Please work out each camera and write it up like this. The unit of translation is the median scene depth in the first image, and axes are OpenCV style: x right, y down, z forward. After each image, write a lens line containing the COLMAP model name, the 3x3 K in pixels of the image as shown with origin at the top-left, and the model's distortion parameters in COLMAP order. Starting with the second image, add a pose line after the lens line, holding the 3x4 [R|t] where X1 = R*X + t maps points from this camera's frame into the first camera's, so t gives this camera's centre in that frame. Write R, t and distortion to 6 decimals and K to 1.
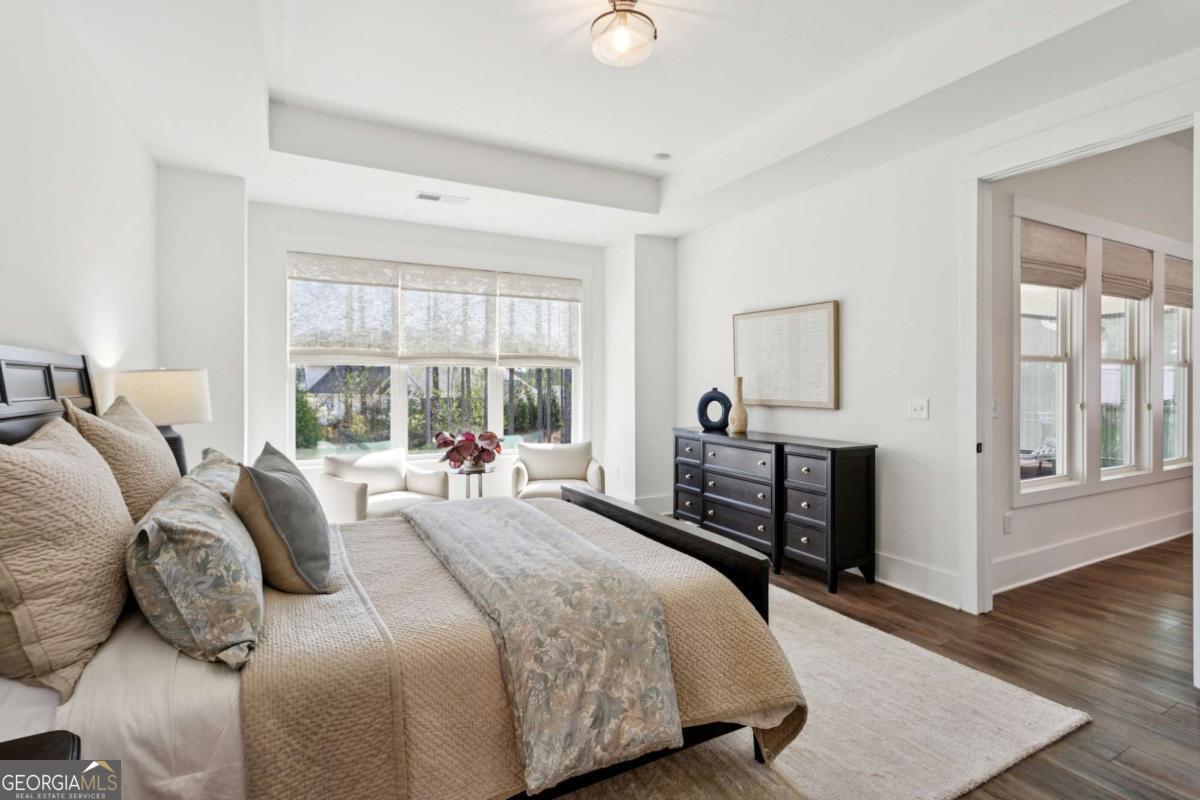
lens RADIAL K [[576.2, 0, 613.0], [0, 576.2, 390.6], [0, 0, 1]] dist [-0.005792, 0.005411]
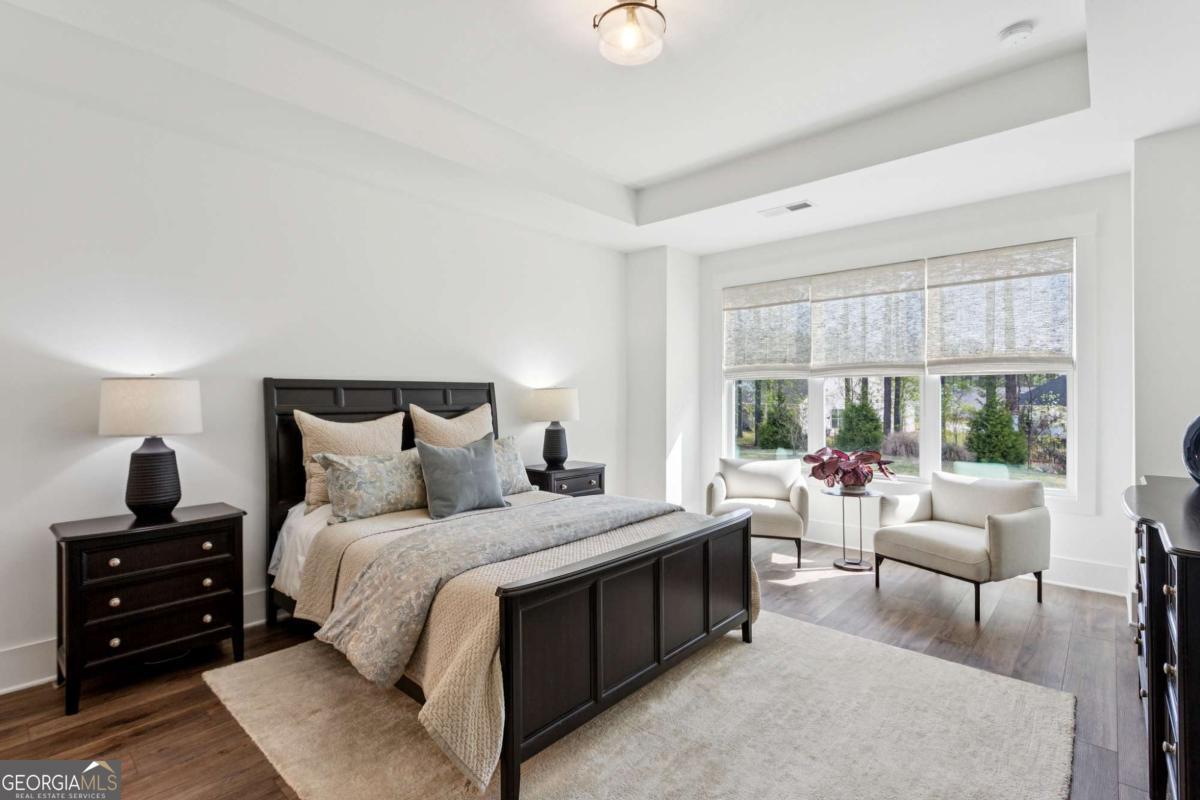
lens RADIAL K [[576.2, 0, 599.9], [0, 576.2, 400.2], [0, 0, 1]] dist [-0.005792, 0.005411]
pose [[0.313759, 0.005478, -0.949487, 0.492291], [-0.009457, 0.999952, 0.002644, -0.004705], [0.949456, 0.008149, 0.313795, 0.355597]]
